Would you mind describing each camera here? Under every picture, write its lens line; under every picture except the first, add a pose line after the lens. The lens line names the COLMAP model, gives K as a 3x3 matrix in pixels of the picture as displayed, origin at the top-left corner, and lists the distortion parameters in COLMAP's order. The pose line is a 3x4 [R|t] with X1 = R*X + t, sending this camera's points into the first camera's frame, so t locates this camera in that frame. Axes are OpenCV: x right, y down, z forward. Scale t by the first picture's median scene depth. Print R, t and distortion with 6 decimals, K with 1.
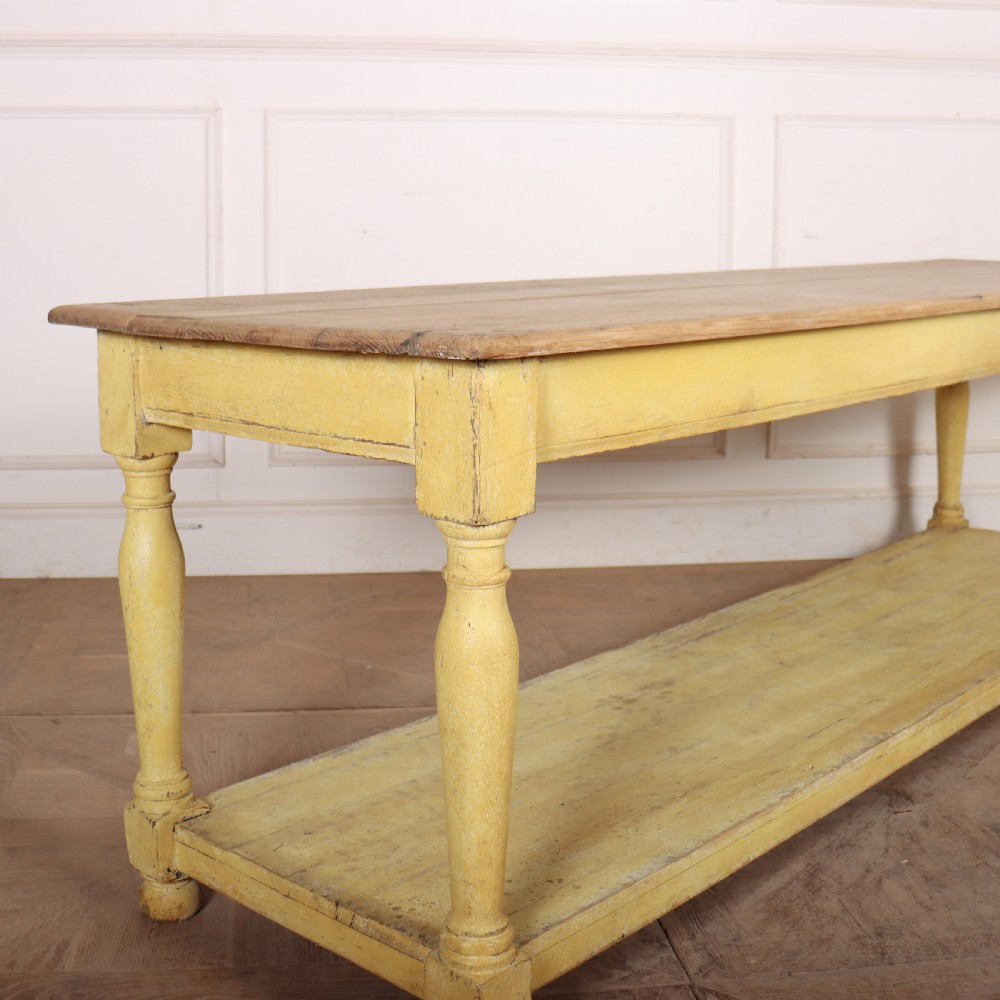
lens RADIAL K [[1440.3, 0, 439.6], [0, 1440.3, 417.5], [0, 0, 1]] dist [-0.180227, 0.172602]
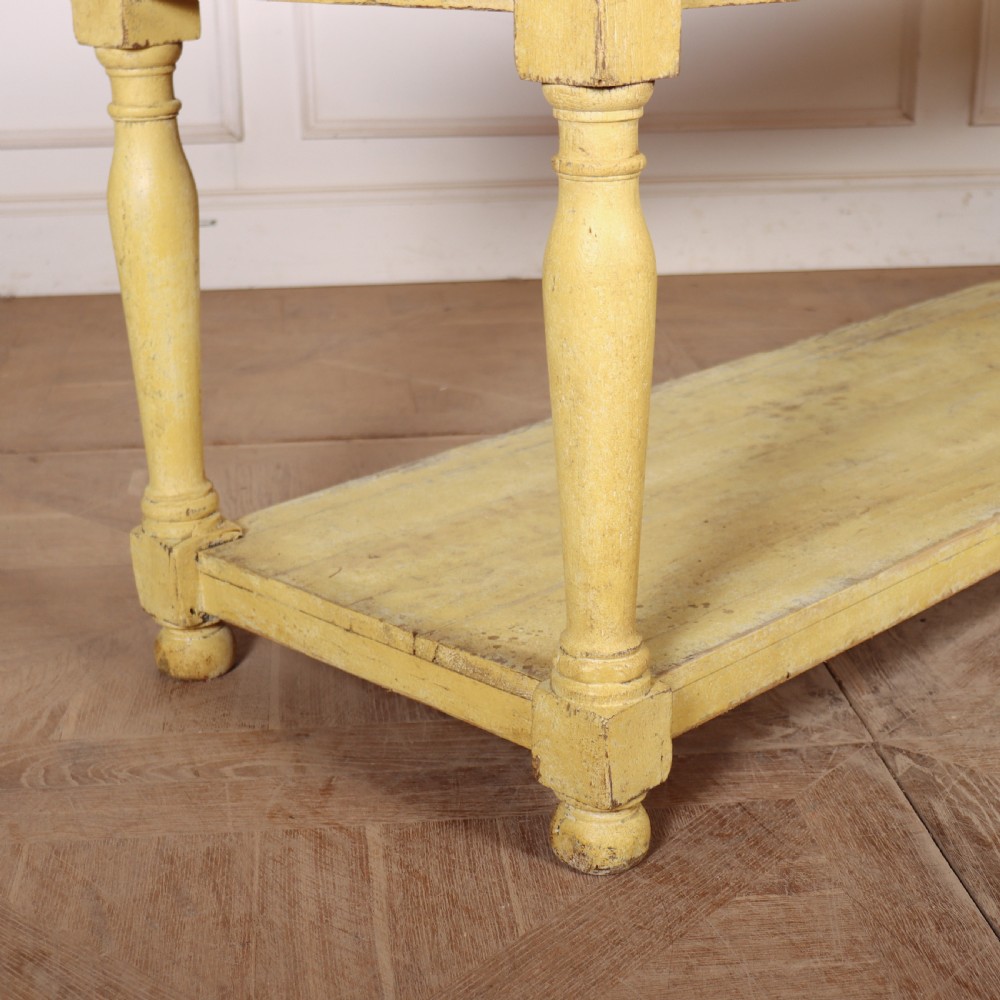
lens RADIAL K [[1851.9, 0, 516.4], [0, 1851.9, 597.0], [0, 0, 1]] dist [-0.109177, 0.138405]
pose [[0.999923, -0.011383, -0.004912, -0.010531], [0.012226, 0.971038, 0.238612, 0.072292], [0.002054, -0.238653, 0.971103, 0.026933]]
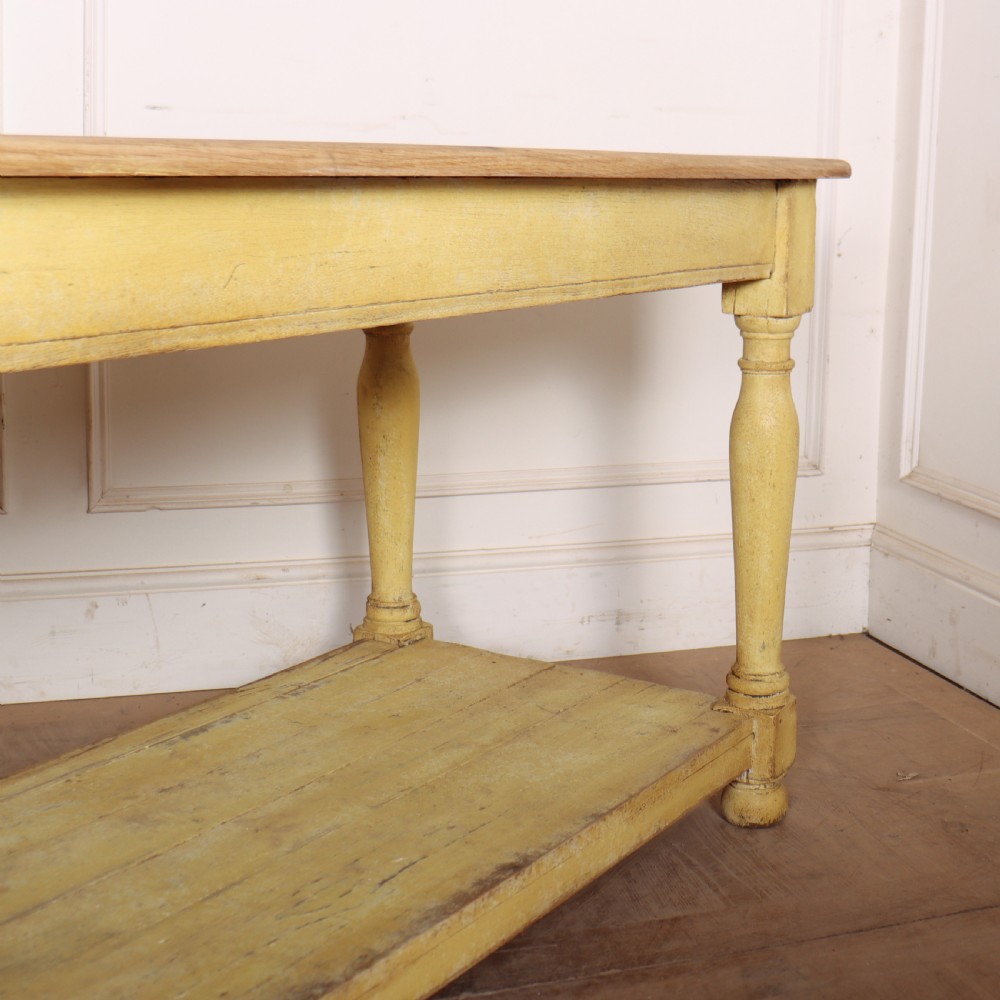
lens RADIAL K [[1655.0, 0, 684.6], [0, 1655.0, 419.4], [0, 0, 1]] dist [-0.179051, 0.162625]
pose [[0.959852, -0.007770, 0.280399, 0.538103], [0.003701, 0.999880, 0.015036, -0.030746], [-0.280483, -0.013395, 0.959766, 0.661294]]
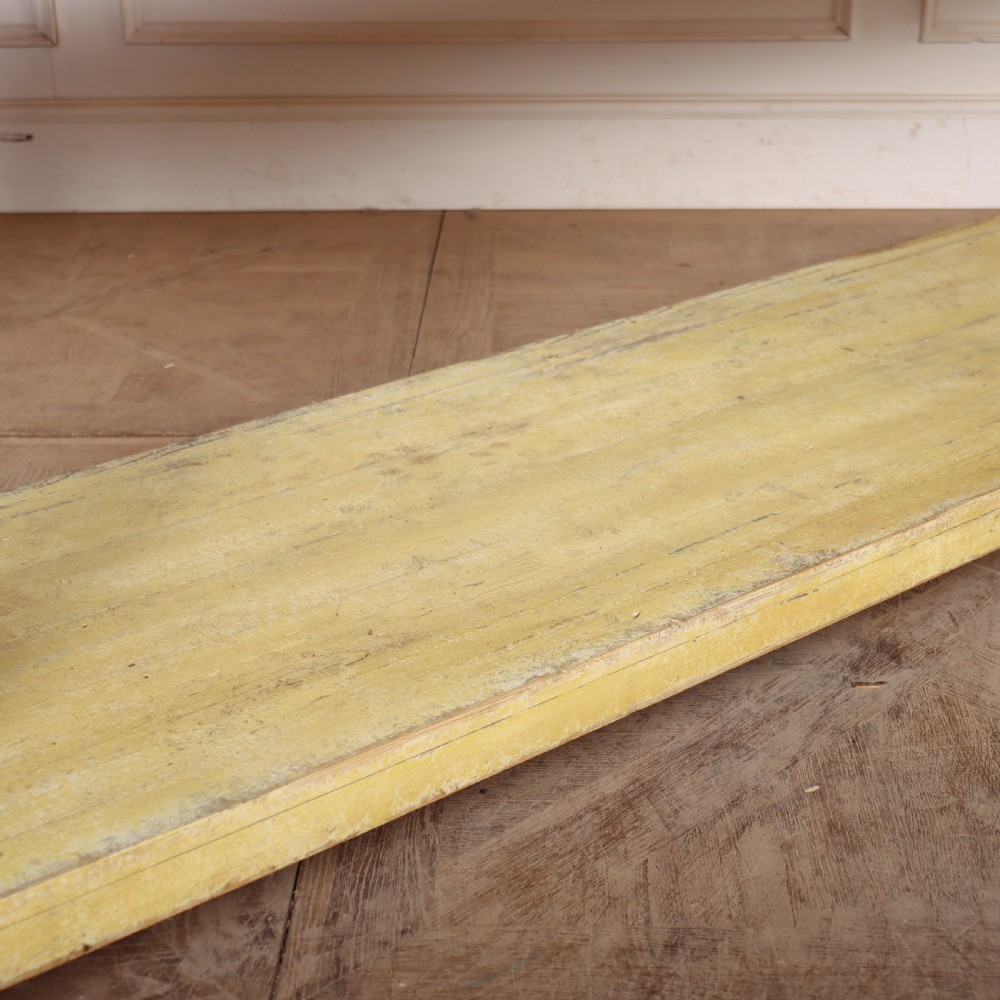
lens RADIAL K [[1804.3, 0, 540.8], [0, 1804.3, 502.5], [0, 0, 1]] dist [-0.102684, 0.189125]
pose [[0.992760, 0.041868, -0.112581, 0.315809], [-0.009129, 0.960873, 0.276839, 0.014276], [0.119767, -0.273807, 0.954299, 0.357058]]
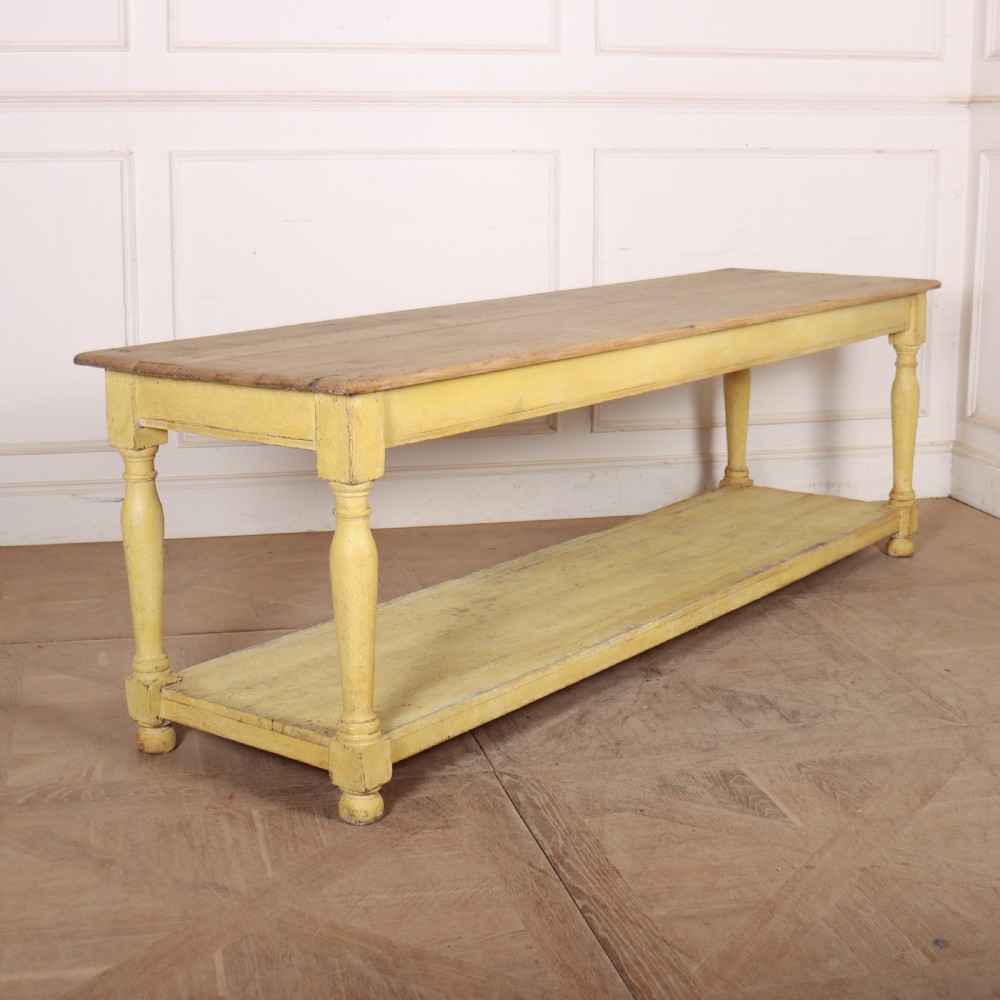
lens RADIAL K [[1648.0, 0, 500.0], [0, 1648.0, 500.0], [0, 0, 1]] dist [-0.168994, 0.026154]
pose [[0.993078, -0.025501, 0.114657, -0.018593], [0.016934, 0.997034, 0.075075, -0.039673], [-0.116231, -0.072614, 0.990564, -0.740708]]
